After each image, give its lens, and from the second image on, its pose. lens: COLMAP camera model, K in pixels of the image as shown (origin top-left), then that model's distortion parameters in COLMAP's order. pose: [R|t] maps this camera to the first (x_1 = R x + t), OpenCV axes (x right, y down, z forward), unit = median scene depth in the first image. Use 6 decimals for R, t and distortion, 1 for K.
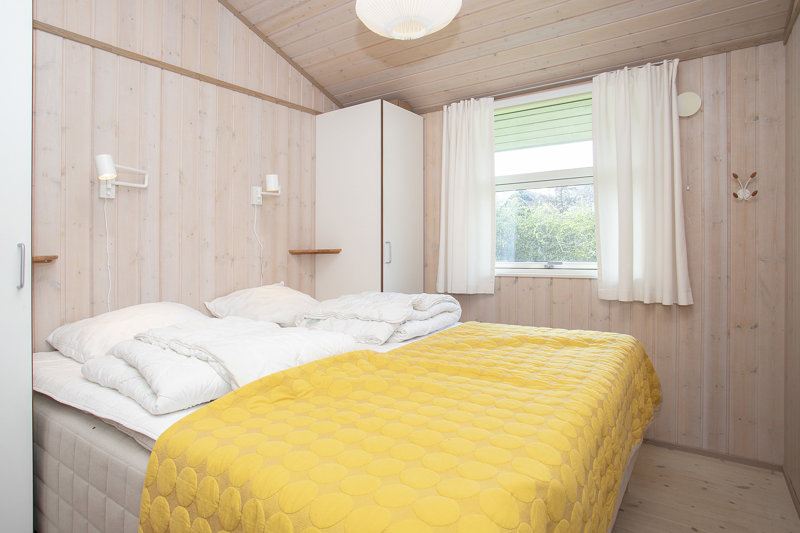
lens RADIAL K [[452.6, 0, 416.7], [0, 452.6, 250.9], [0, 0, 1]] dist [-0.040904, 0.000368]
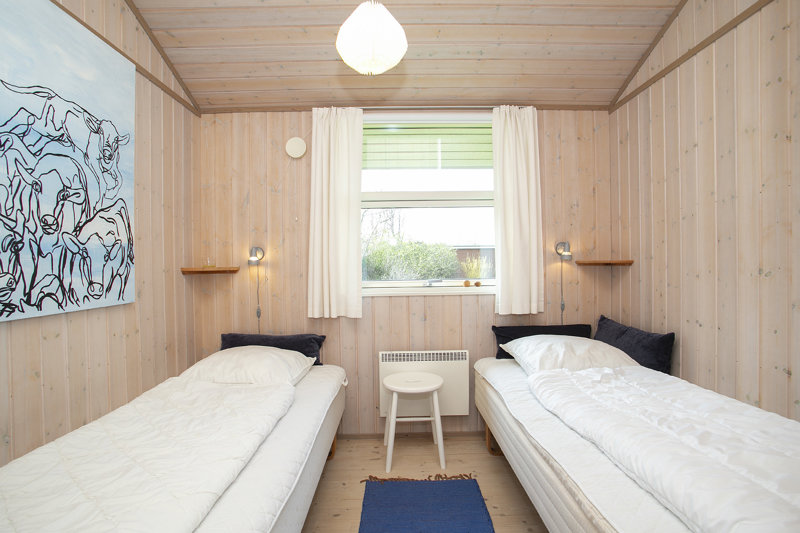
lens RADIAL K [[440.7, 0, 400.0], [0, 440.7, 266.5], [0, 0, 1]] dist [0.002001, 0.000113]
pose [[0.821828, 0.002015, 0.569732, -0.375870], [0.005929, 0.999909, -0.012090, 0.005334], [-0.569704, 0.013314, 0.821742, 0.246573]]
